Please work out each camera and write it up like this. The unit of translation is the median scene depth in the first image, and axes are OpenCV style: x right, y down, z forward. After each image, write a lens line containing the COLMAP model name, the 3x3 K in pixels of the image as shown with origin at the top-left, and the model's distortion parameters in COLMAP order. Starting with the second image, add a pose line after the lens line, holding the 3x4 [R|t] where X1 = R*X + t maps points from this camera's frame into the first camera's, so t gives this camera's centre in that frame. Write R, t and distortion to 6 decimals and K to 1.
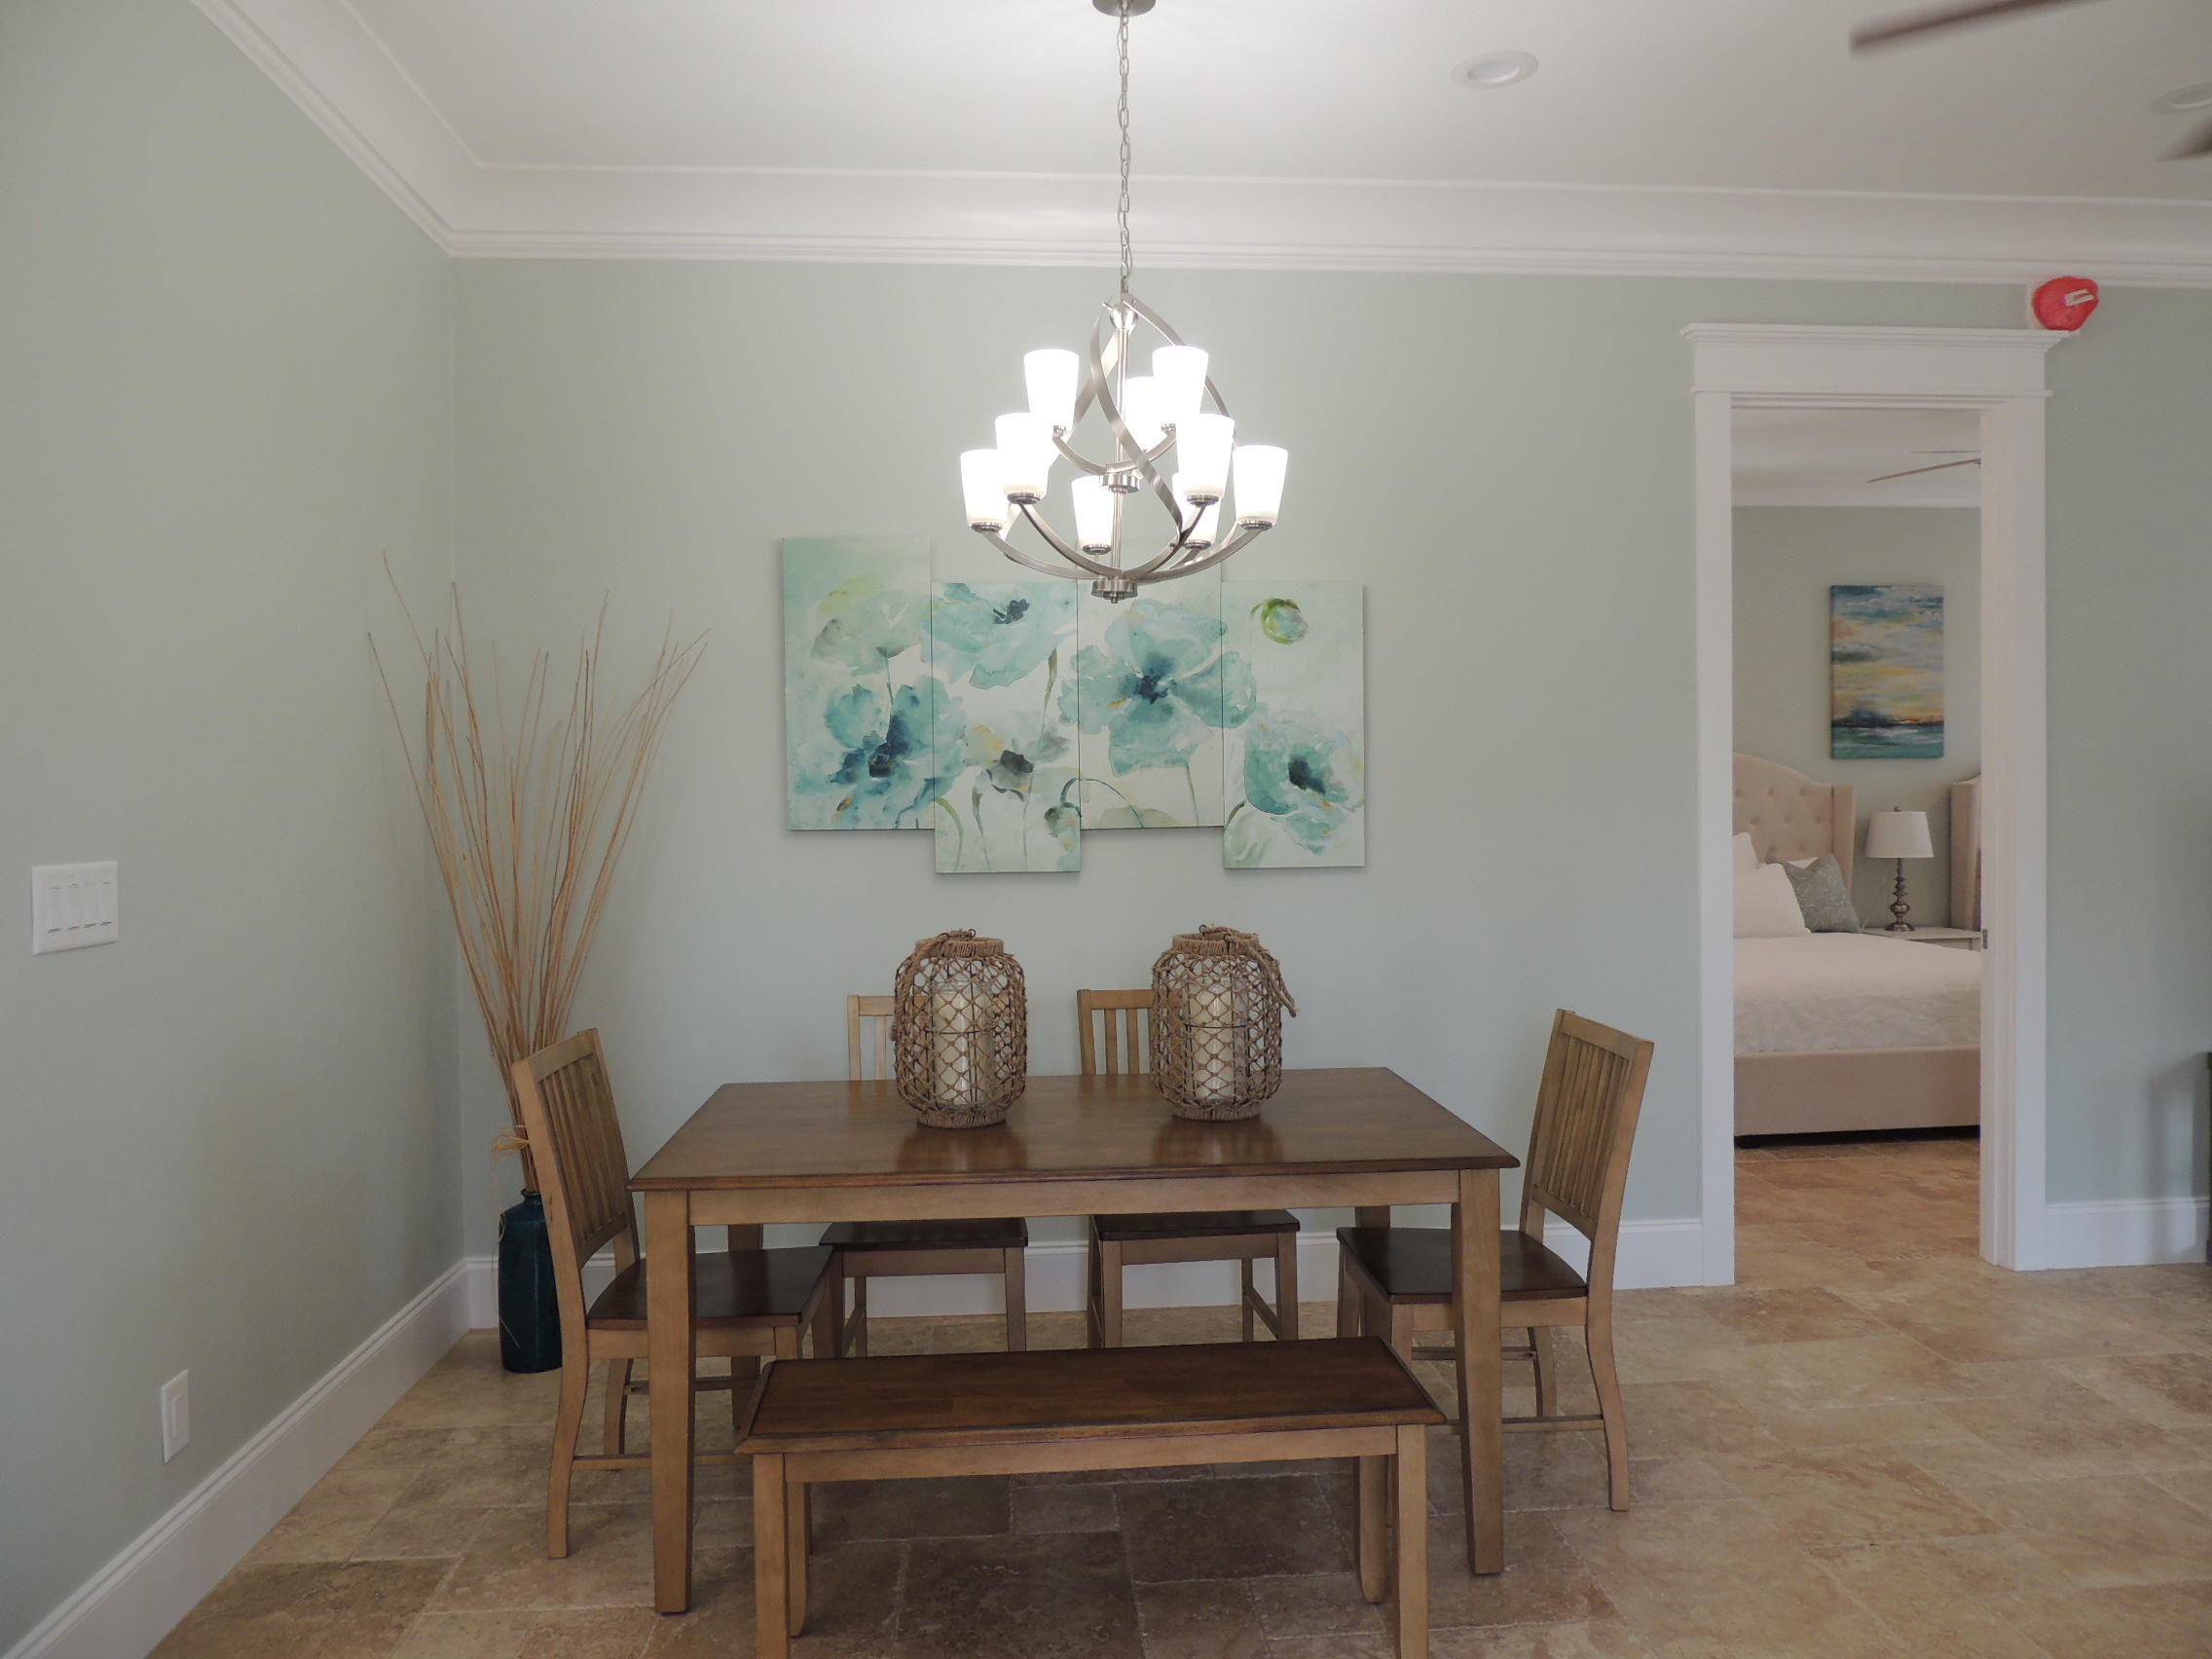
lens RADIAL K [[1572.8, 0, 1106.0], [0, 1572.8, 829.5], [0, 0, 1]] dist [-0.032460, 0.002243]
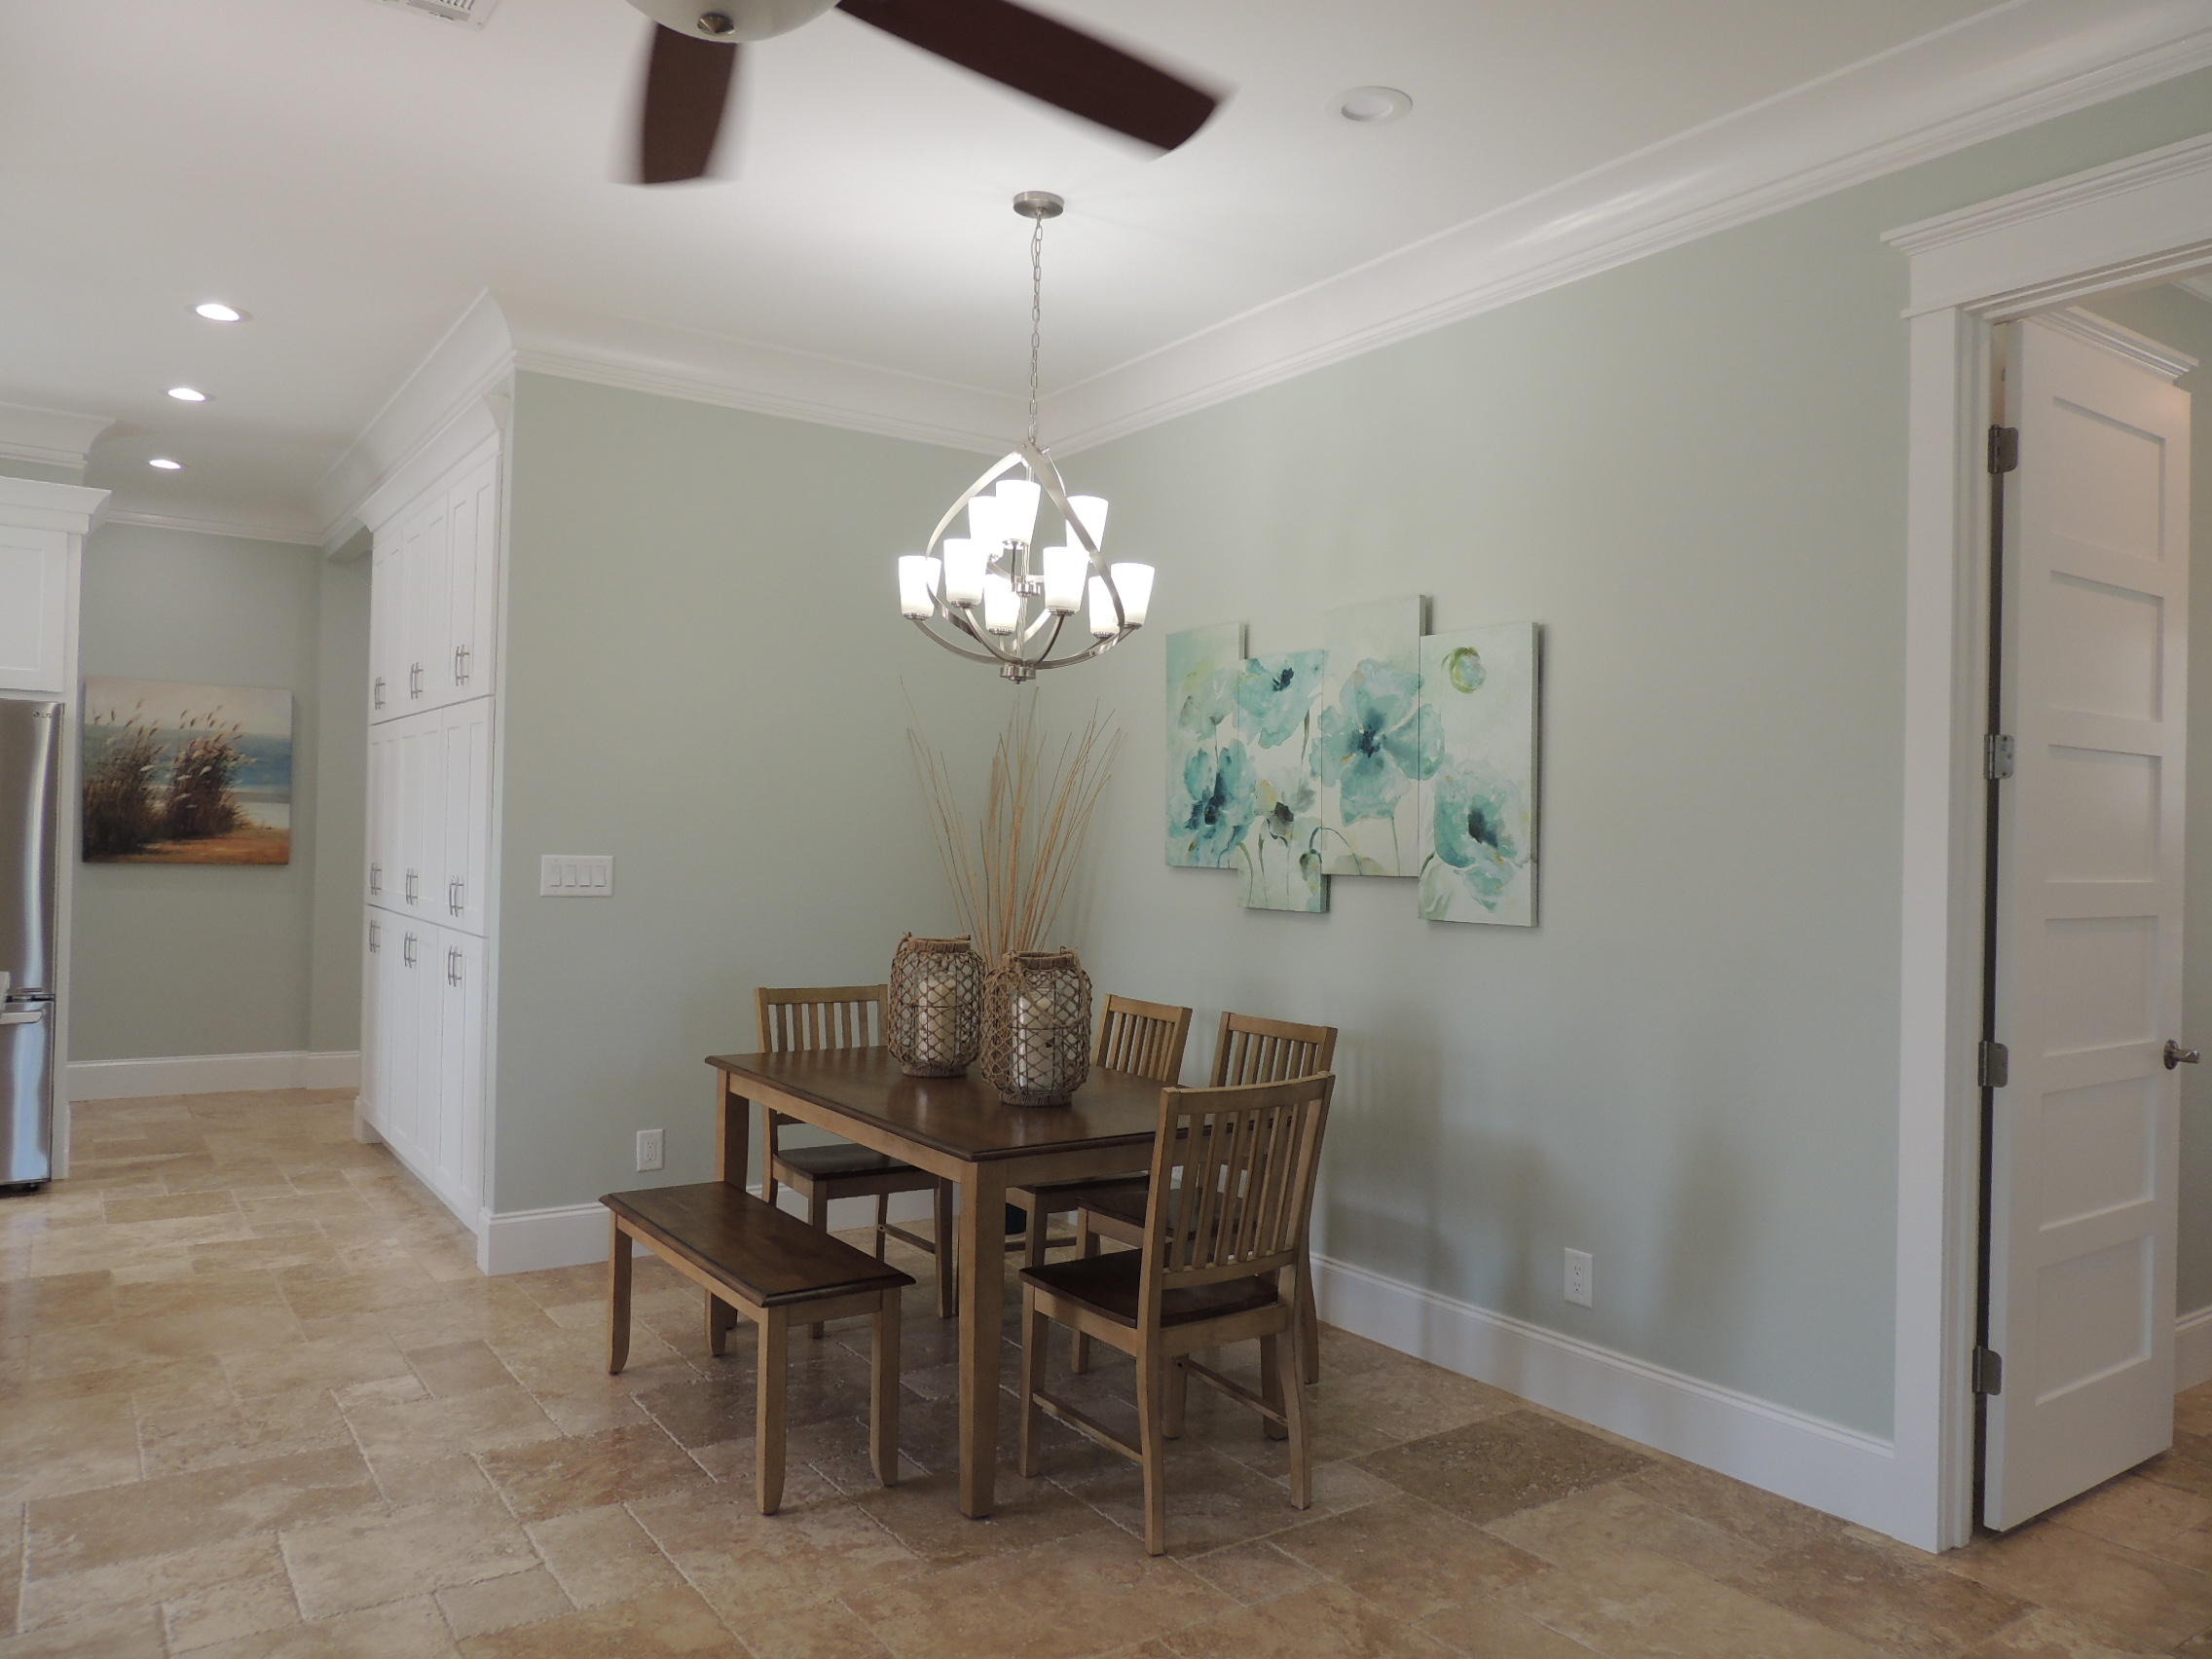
lens RADIAL K [[1572.8, 0, 1106.0], [0, 1572.8, 829.5], [0, 0, 1]] dist [-0.032460, 0.002243]
pose [[0.504648, 0.014366, -0.863206, 0.850679], [-0.044372, 0.998972, -0.009315, -0.014436], [0.862184, 0.043003, 0.504766, 0.320527]]
